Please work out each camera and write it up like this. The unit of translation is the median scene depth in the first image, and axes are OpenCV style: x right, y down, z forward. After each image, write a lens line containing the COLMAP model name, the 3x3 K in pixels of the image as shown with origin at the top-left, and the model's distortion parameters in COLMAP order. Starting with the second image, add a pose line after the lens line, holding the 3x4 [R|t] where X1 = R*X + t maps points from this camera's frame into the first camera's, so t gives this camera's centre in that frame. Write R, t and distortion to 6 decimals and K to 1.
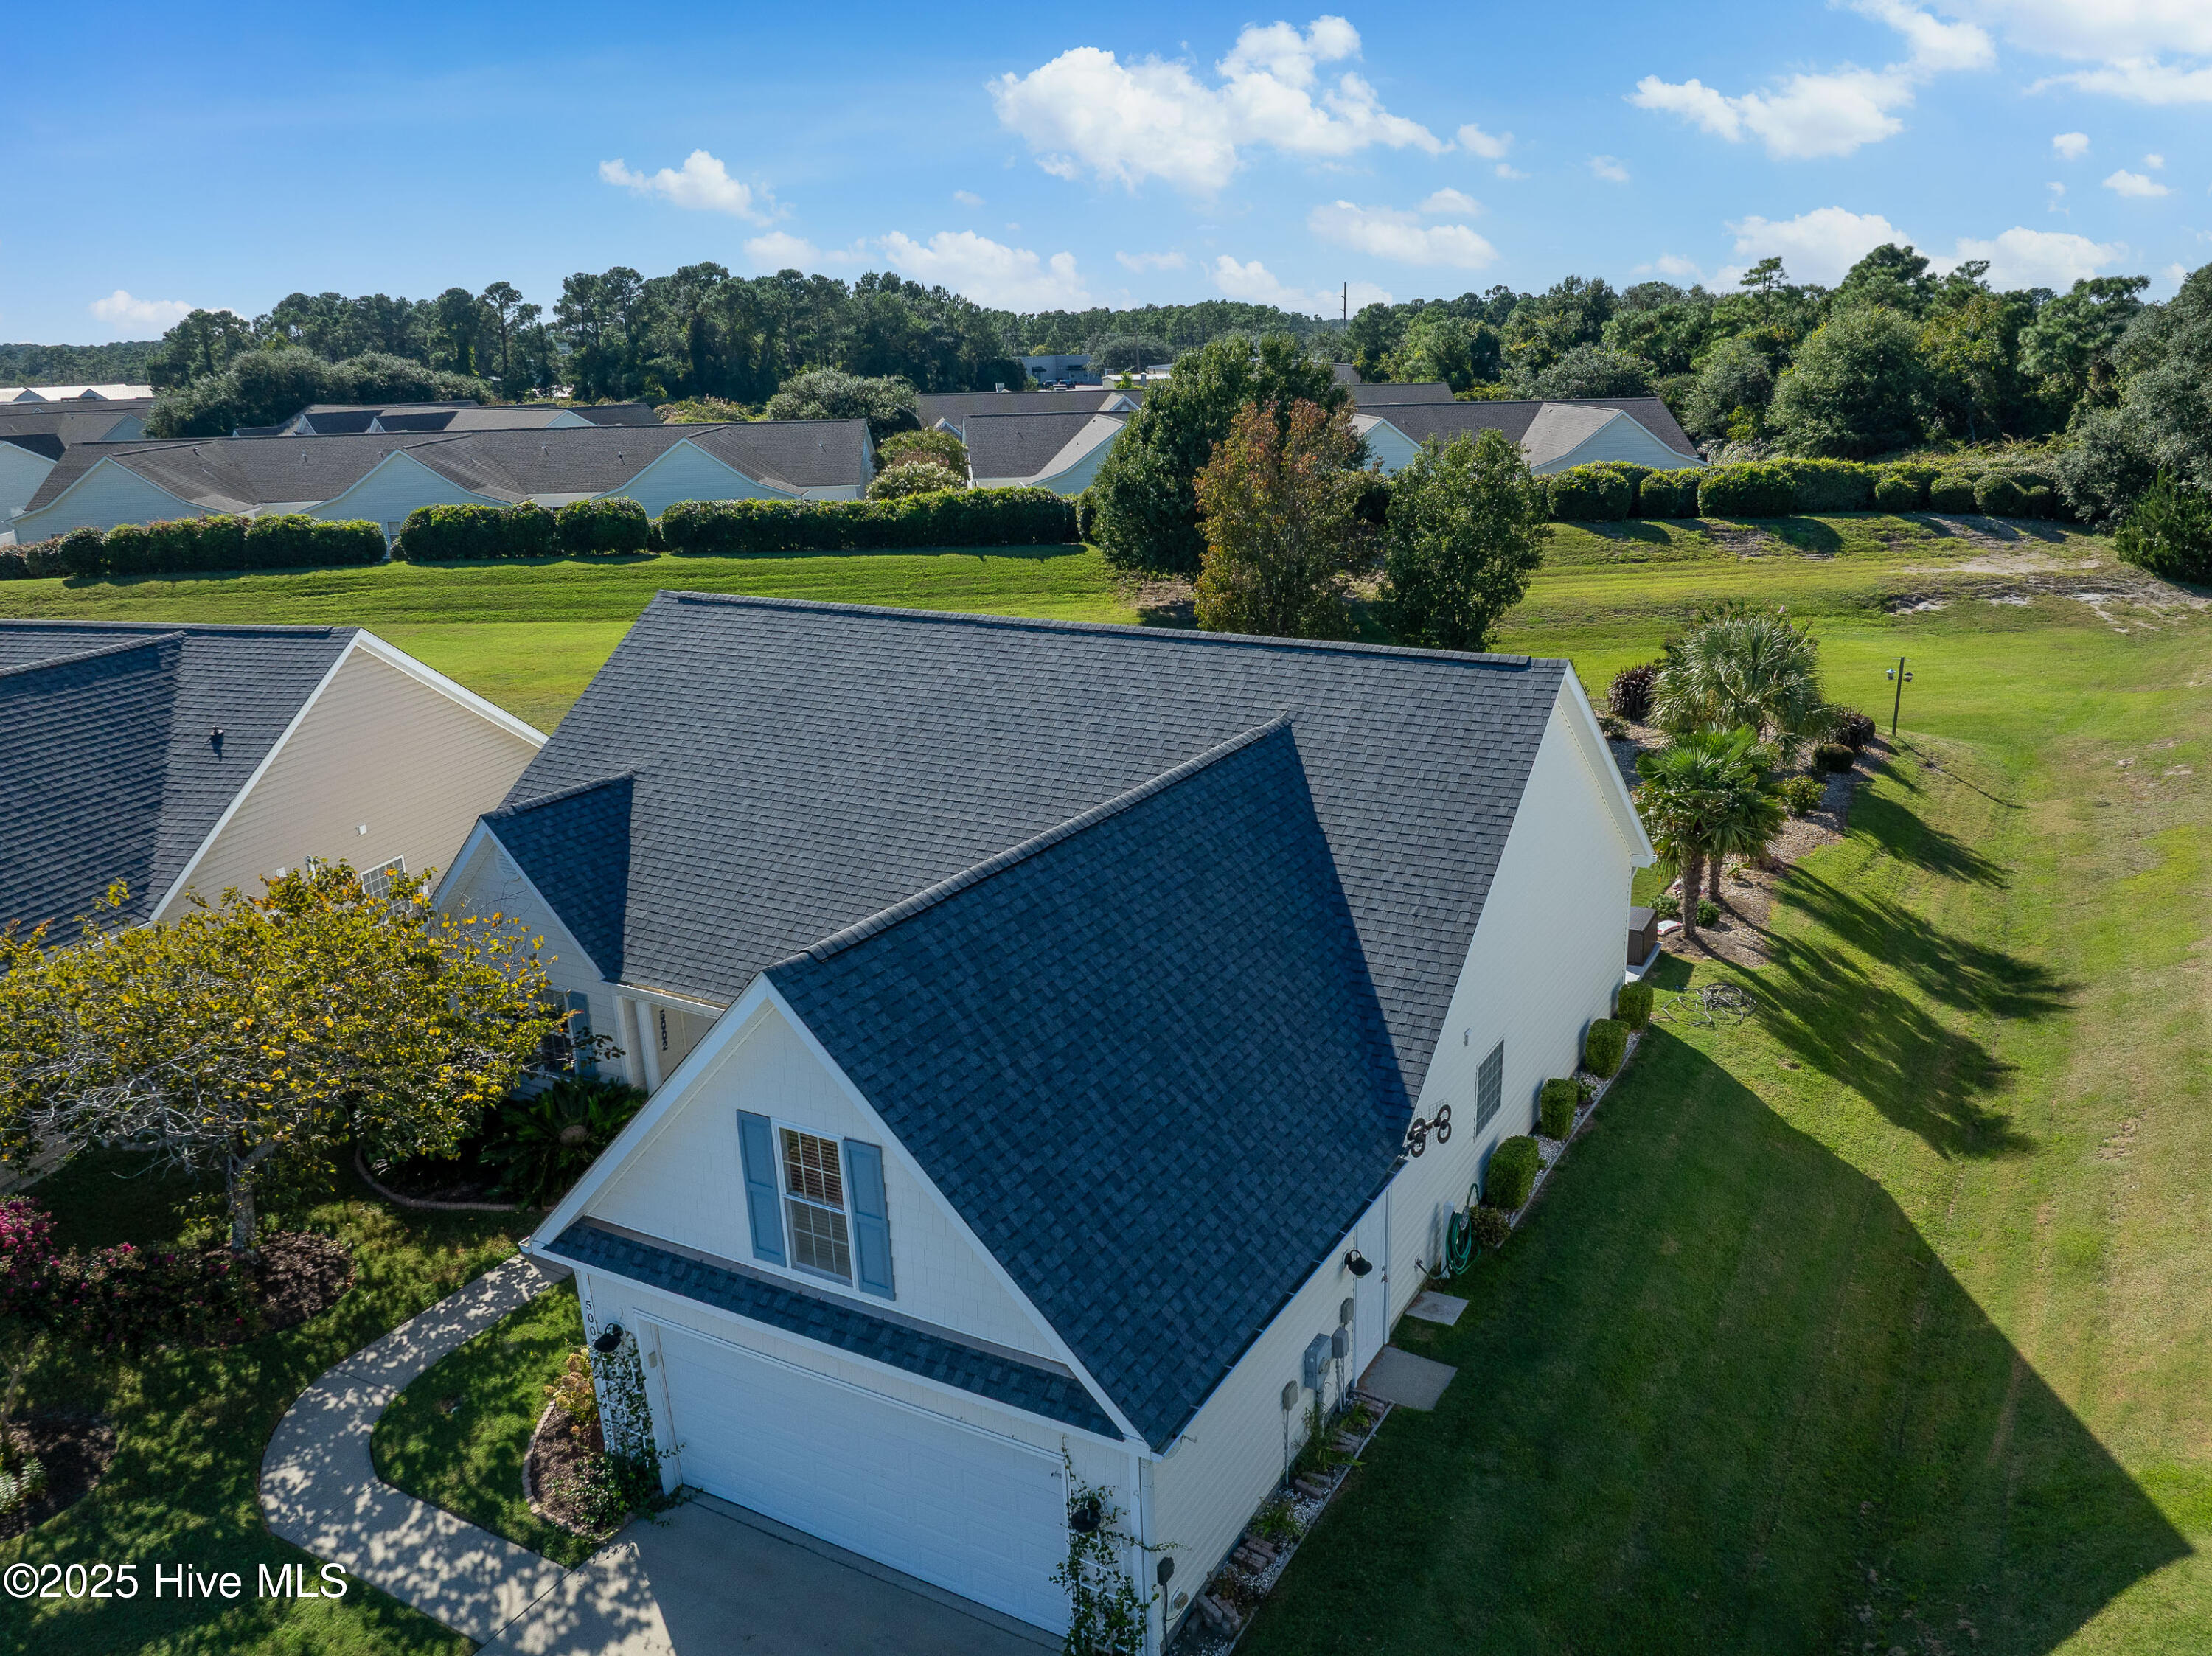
lens RADIAL K [[1603.0, 0, 1204.3], [0, 1603.0, 893.5], [0, 0, 1]] dist [-0.042451, -0.002300]
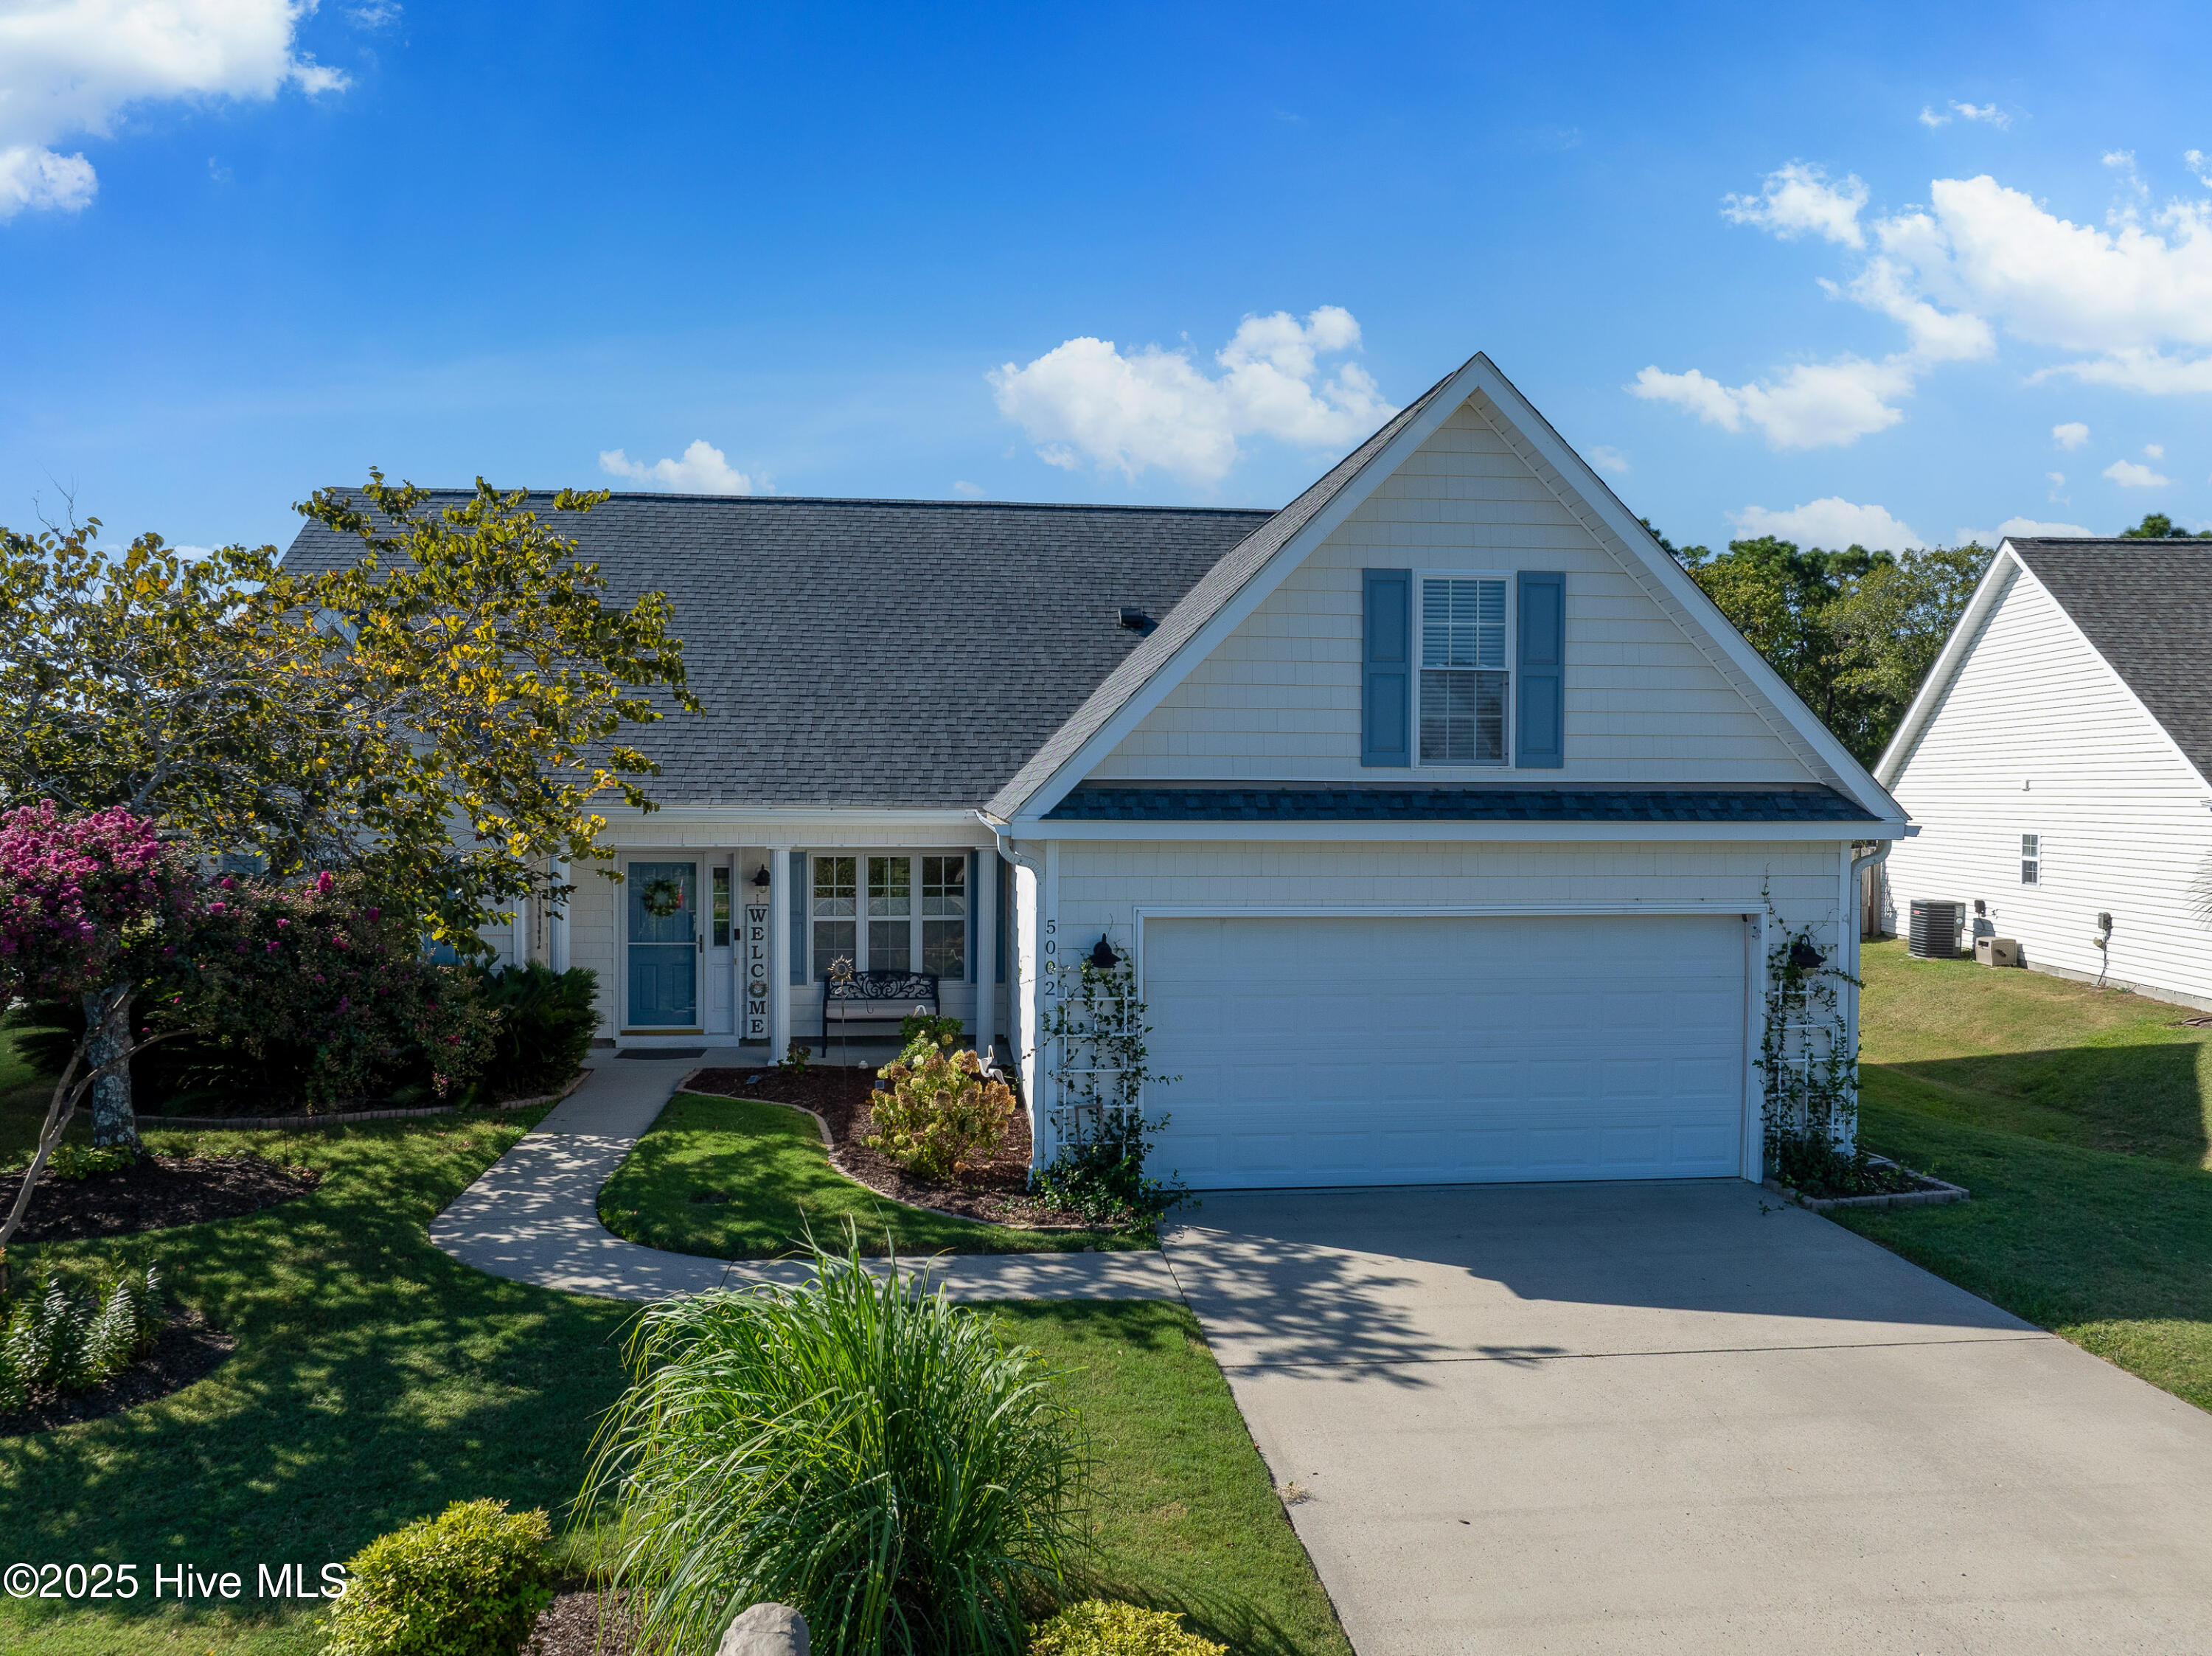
lens RADIAL K [[1564.7, 0, 1111.1], [0, 1564.7, 821.2], [0, 0, 1]] dist [-0.041389, 0.001204]
pose [[0.831535, 0.004177, 0.555457, -0.151753], [0.165978, 0.952419, -0.255637, 0.079385], [-0.530095, 0.304765, 0.791276, 0.078113]]
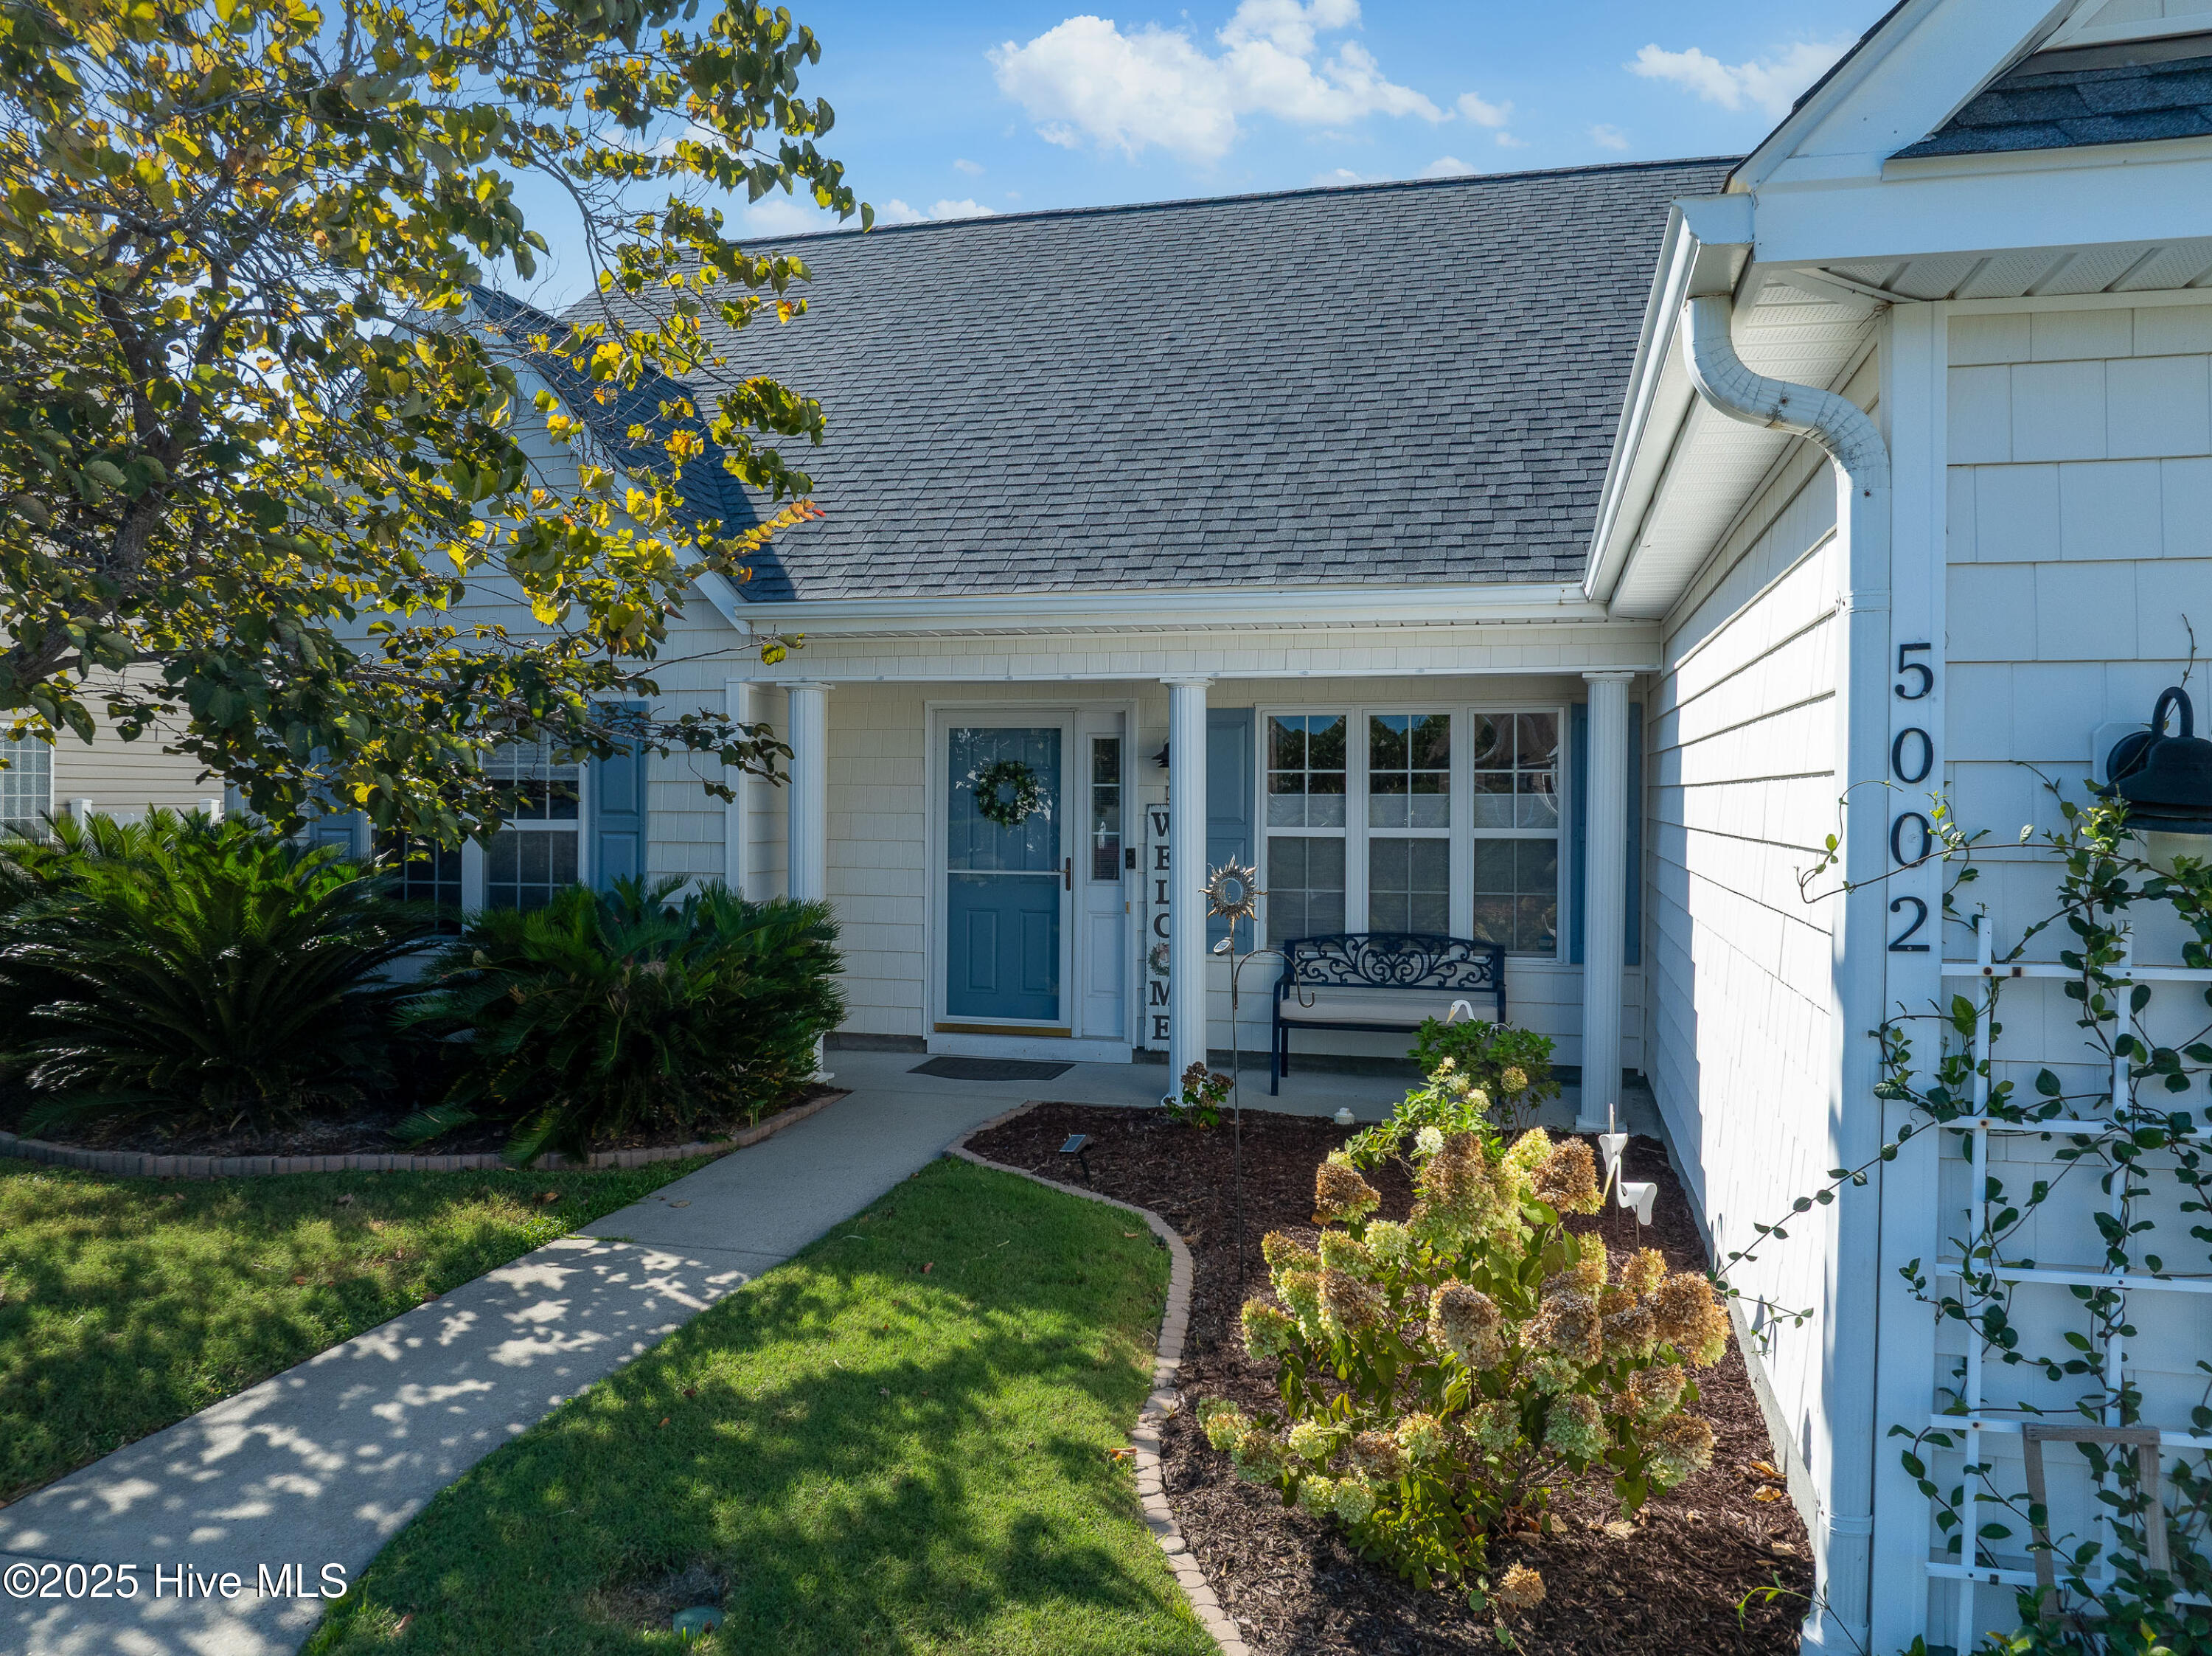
lens RADIAL K [[1576.8, 0, 1127.7], [0, 1576.8, 814.7], [0, 0, 1]] dist [-0.035629, 0.001000]
pose [[0.974481, 0.012922, 0.224099, -0.101345], [0.057433, 0.950757, -0.304569, 0.063623], [-0.217000, 0.309667, 0.925752, 0.170346]]
